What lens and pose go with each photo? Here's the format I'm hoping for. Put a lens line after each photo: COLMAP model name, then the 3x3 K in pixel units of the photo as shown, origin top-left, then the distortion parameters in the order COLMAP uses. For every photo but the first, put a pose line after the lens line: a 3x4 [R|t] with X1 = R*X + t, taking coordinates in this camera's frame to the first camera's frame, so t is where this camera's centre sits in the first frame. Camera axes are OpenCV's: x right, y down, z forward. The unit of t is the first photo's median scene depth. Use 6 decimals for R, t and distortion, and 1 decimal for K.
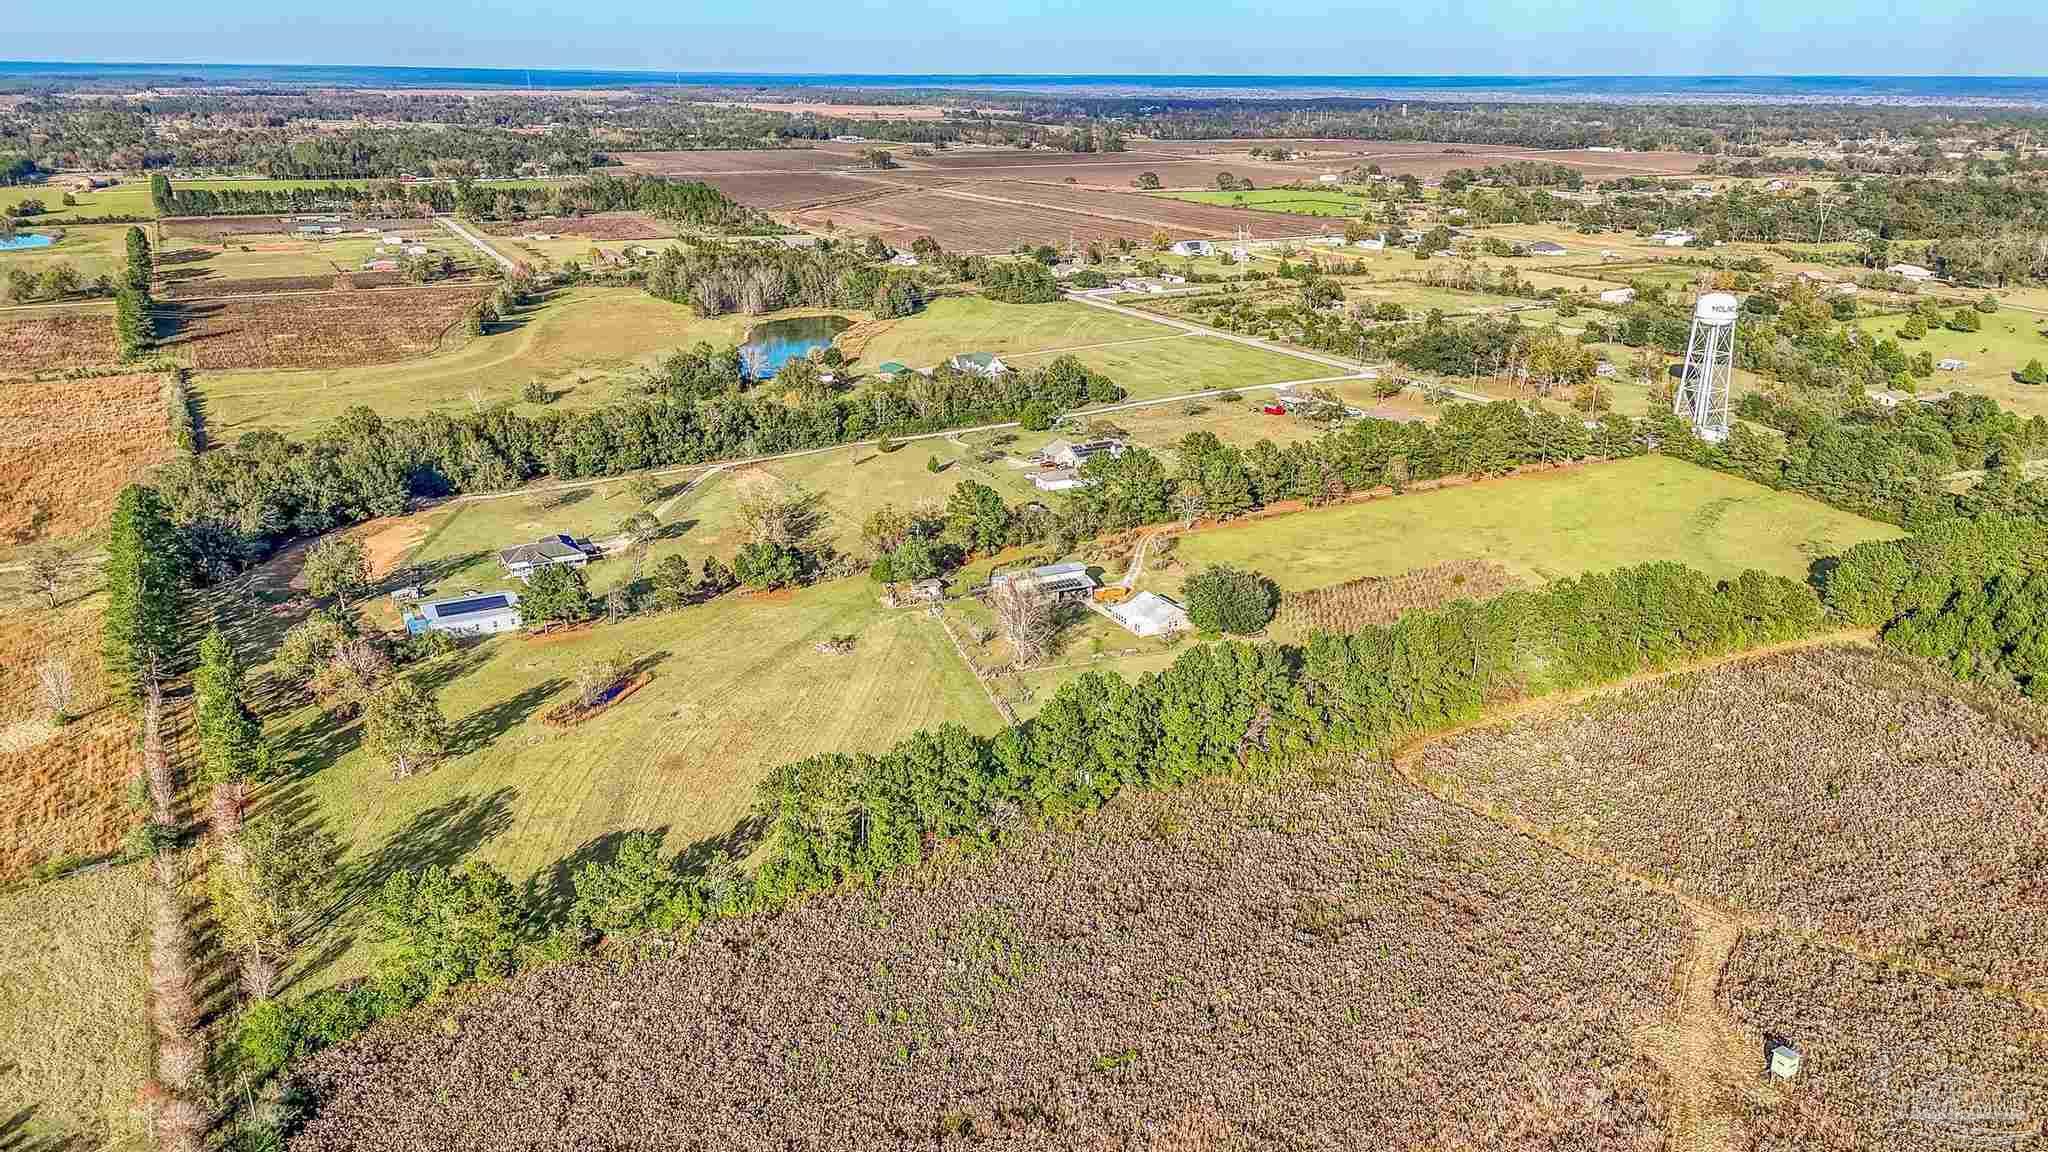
lens RADIAL K [[1478.7, 0, 1024.0], [0, 1478.7, 576.0], [0, 0, 1]] dist [0.036691, -0.000817]
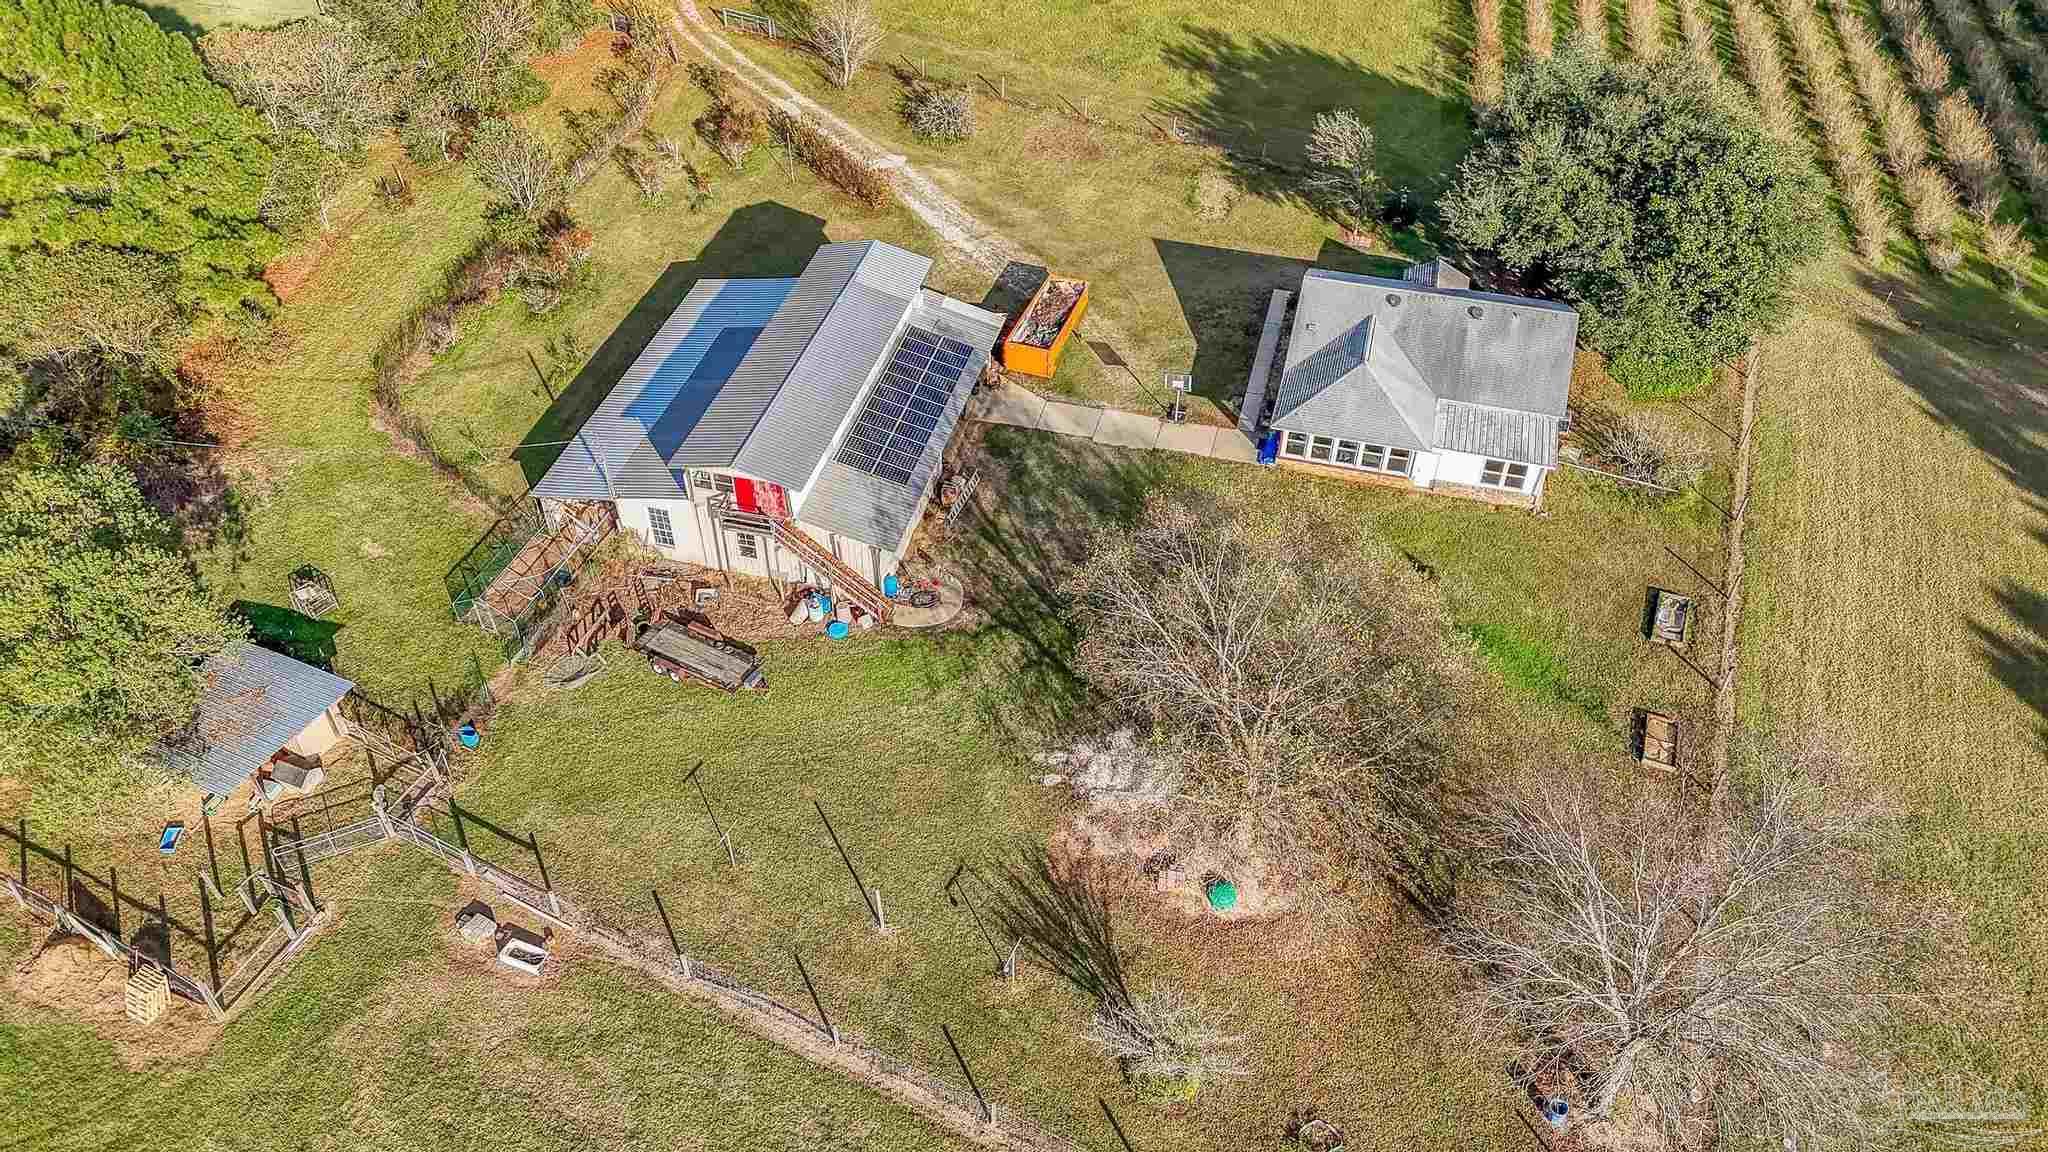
lens RADIAL K [[1477.5, 0, 1024.0], [0, 1477.5, 576.0], [0, 0, 1]] dist [0.062471, -0.056272]
pose [[0.673995, -0.506469, 0.537791, -0.079944], [0.231460, 0.836113, 0.497334, -0.064196], [-0.701538, -0.210723, 0.680764, 0.741438]]
